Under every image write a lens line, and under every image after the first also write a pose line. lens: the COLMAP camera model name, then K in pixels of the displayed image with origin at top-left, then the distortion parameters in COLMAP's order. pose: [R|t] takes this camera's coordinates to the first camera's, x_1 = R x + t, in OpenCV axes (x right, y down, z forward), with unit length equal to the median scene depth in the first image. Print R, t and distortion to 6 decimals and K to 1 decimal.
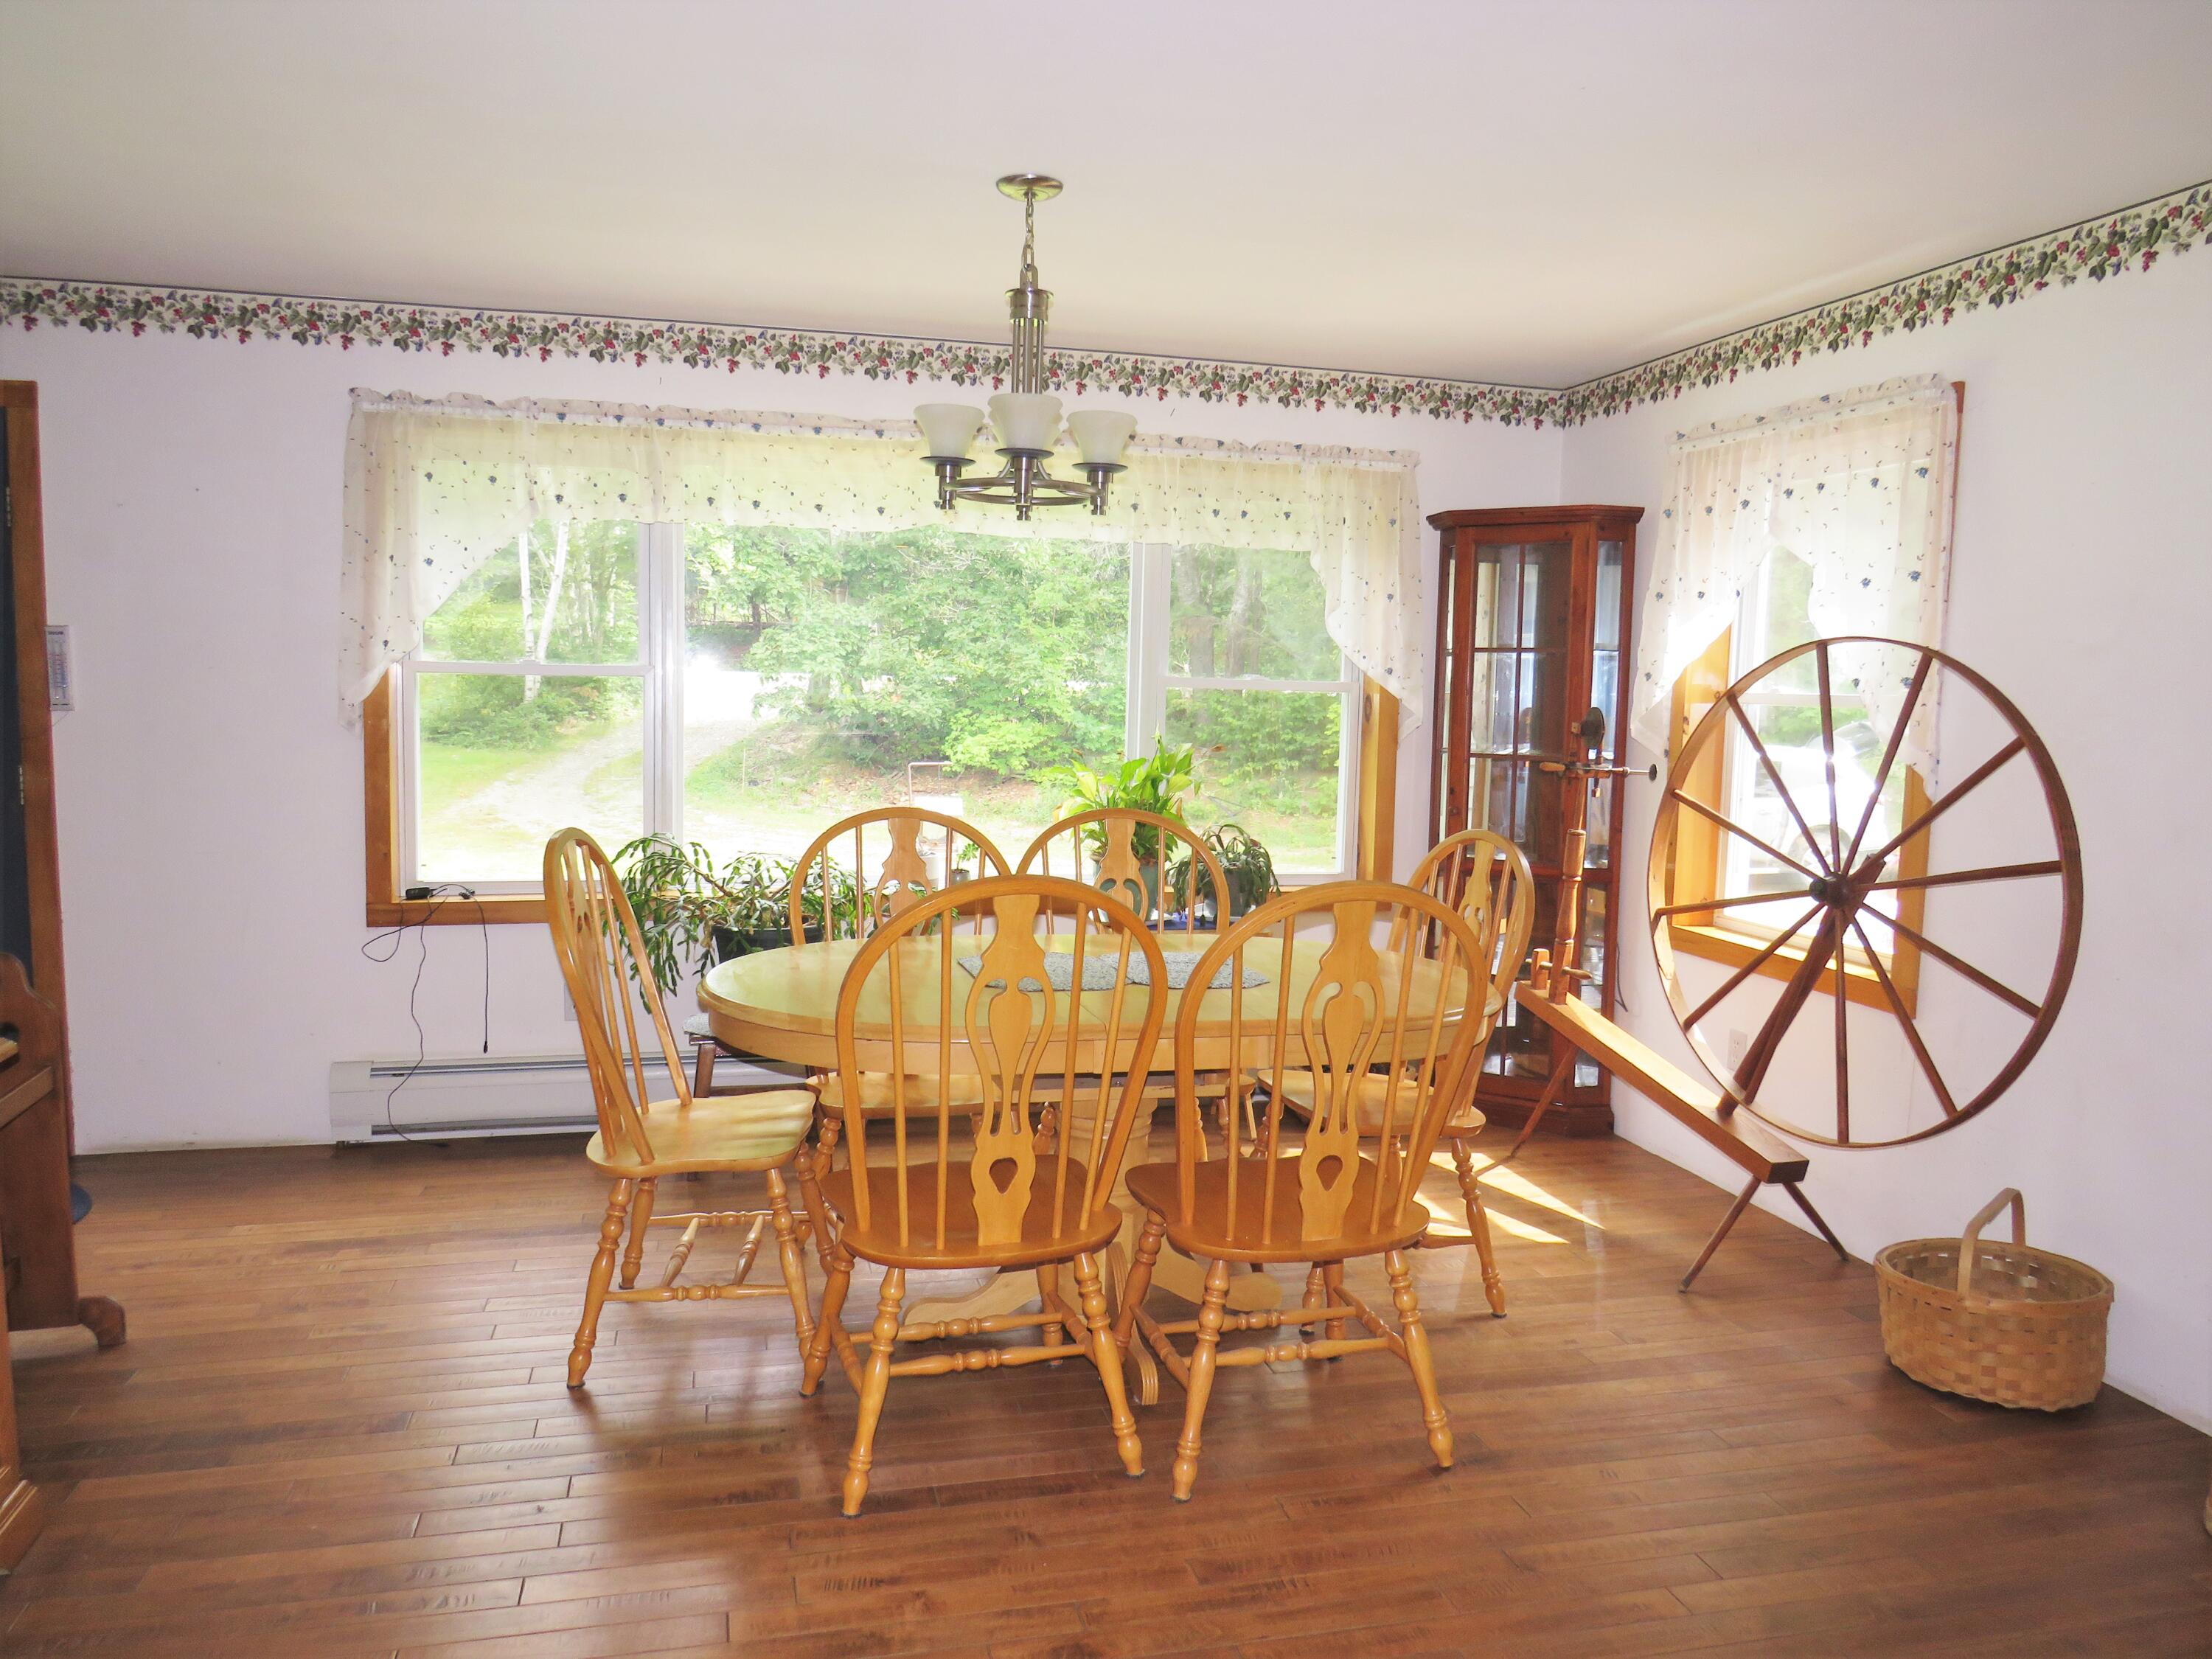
lens RADIAL K [[1571.3, 0, 1109.0], [0, 1571.3, 843.1], [0, 0, 1]] dist [-0.042043, 0.023834]
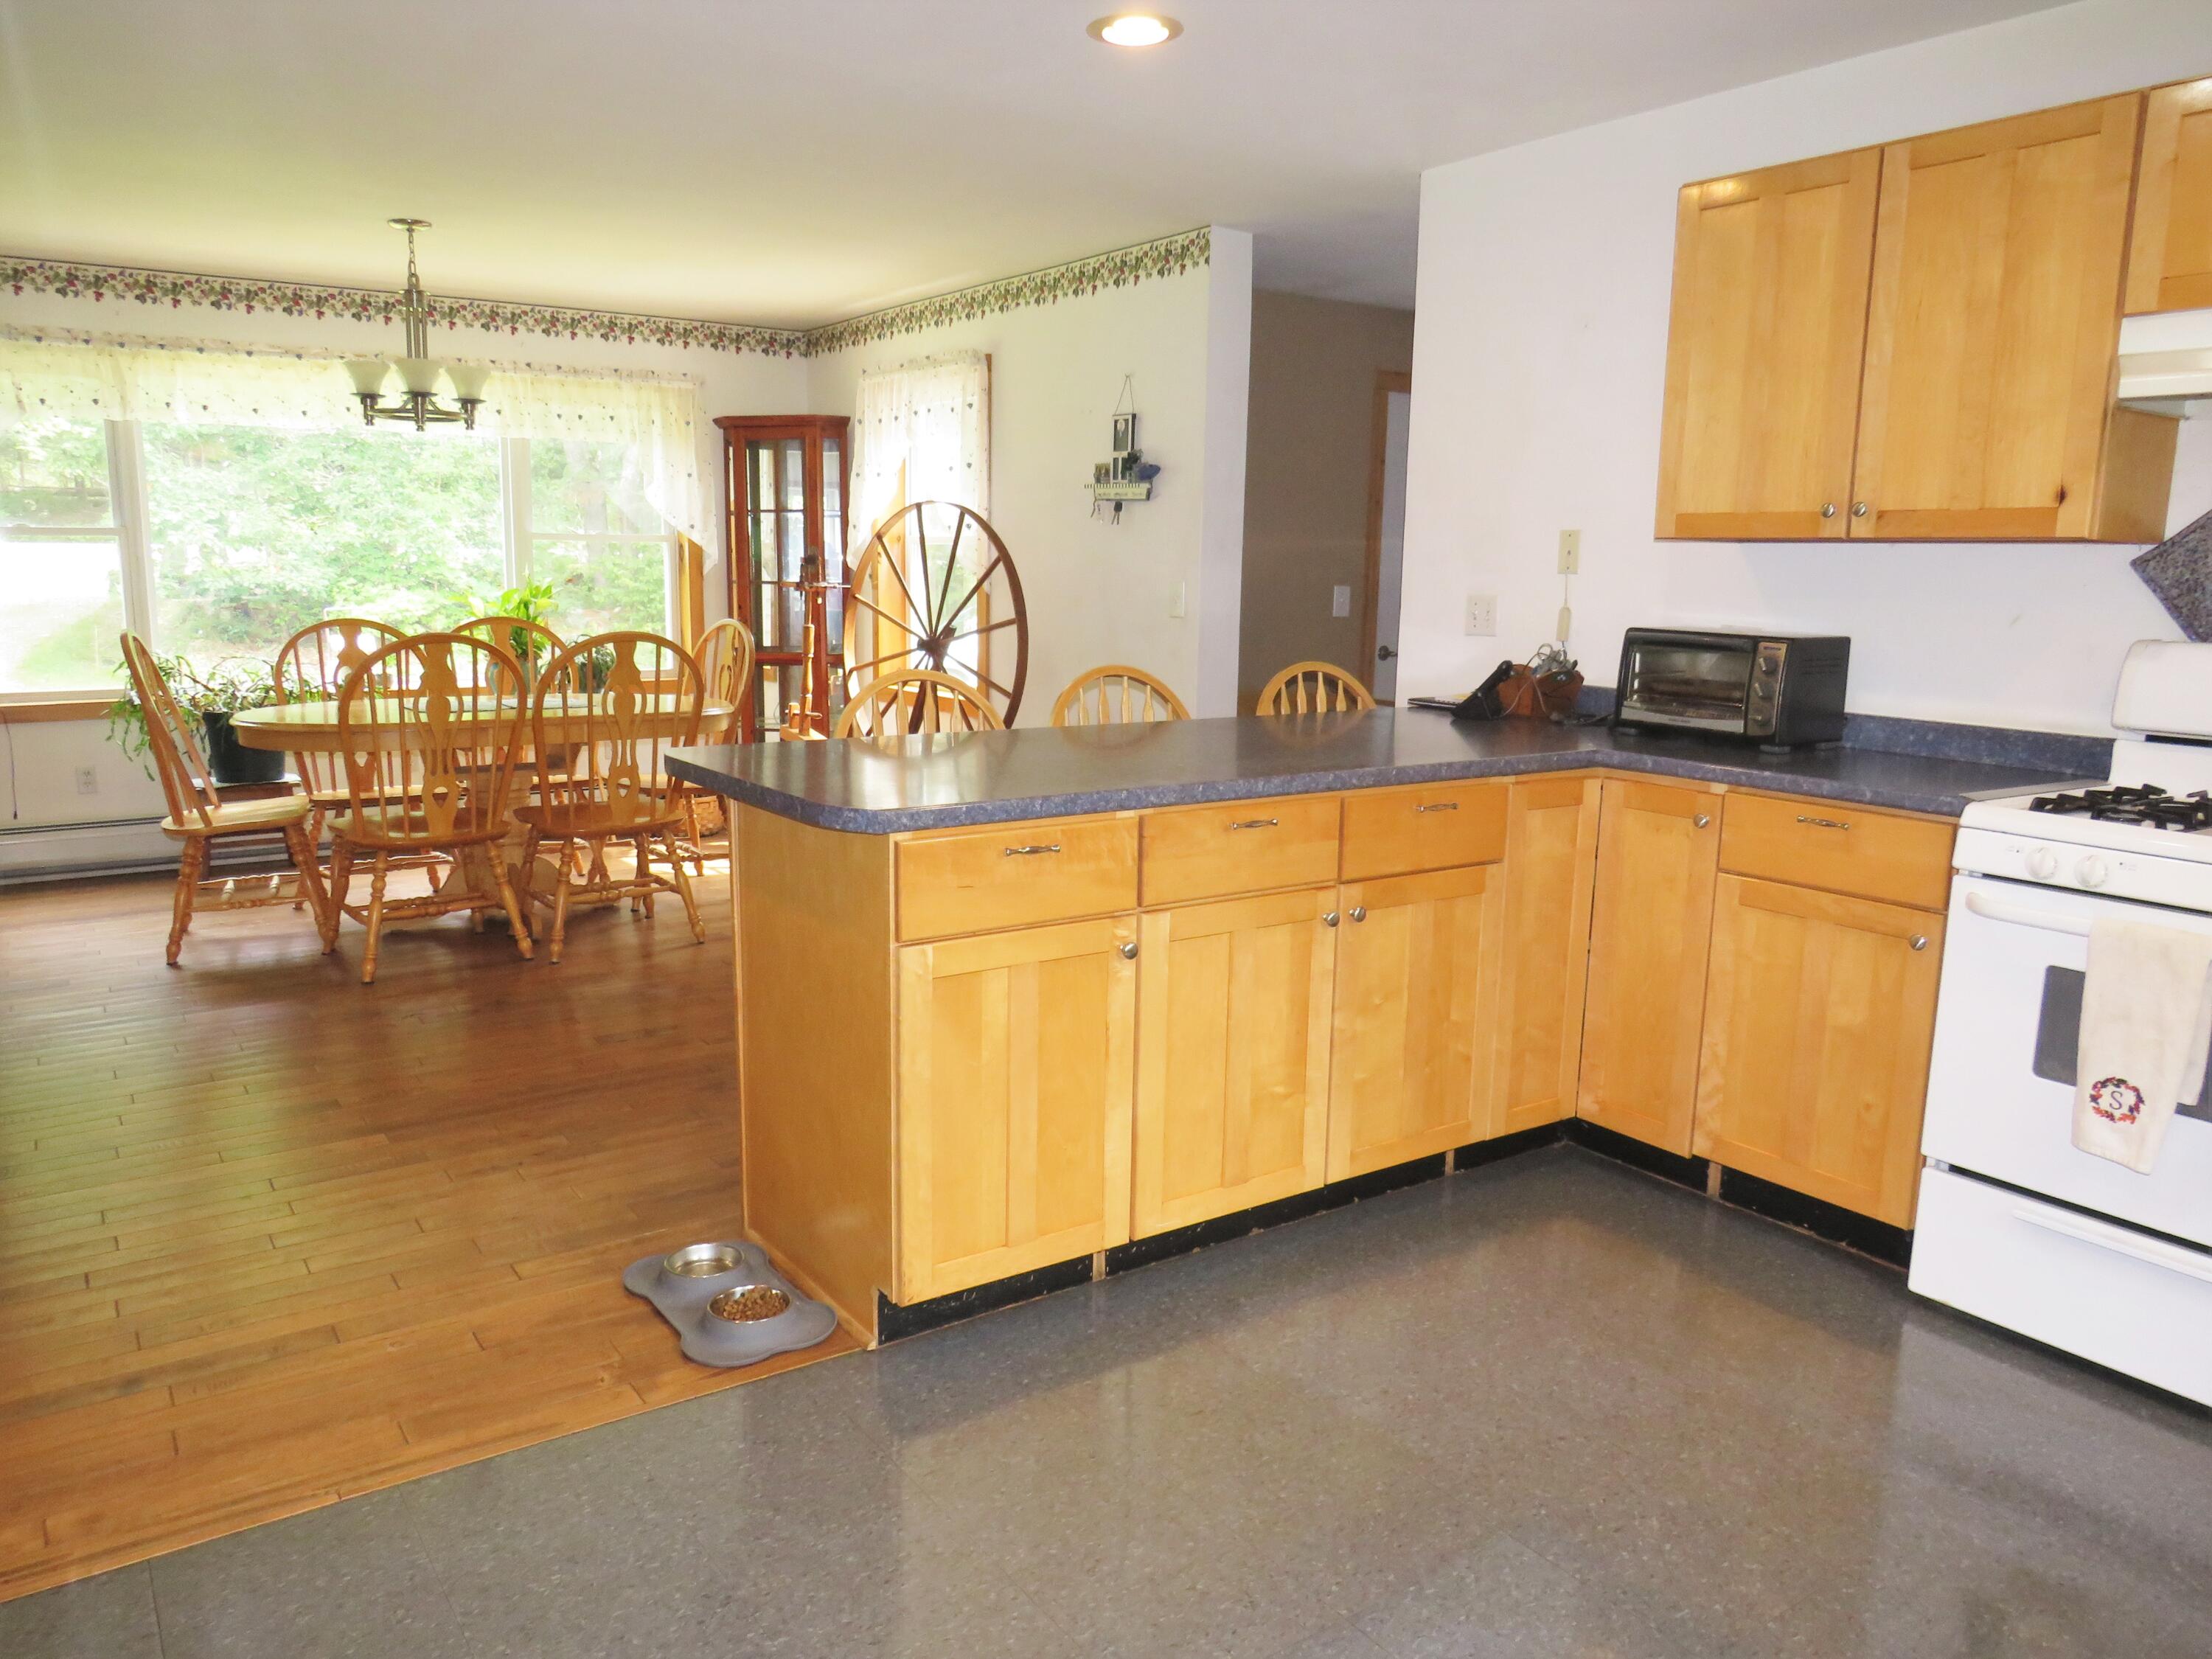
lens RADIAL K [[1571.3, 0, 1107.6], [0, 1571.3, 825.8], [0, 0, 1]] dist [-0.042043, 0.023834]
pose [[0.934866, -0.072832, 0.347450, 0.013754], [0.046957, 0.995498, 0.082330, 0.067686], [-0.351882, -0.060652, 0.934077, -0.524858]]
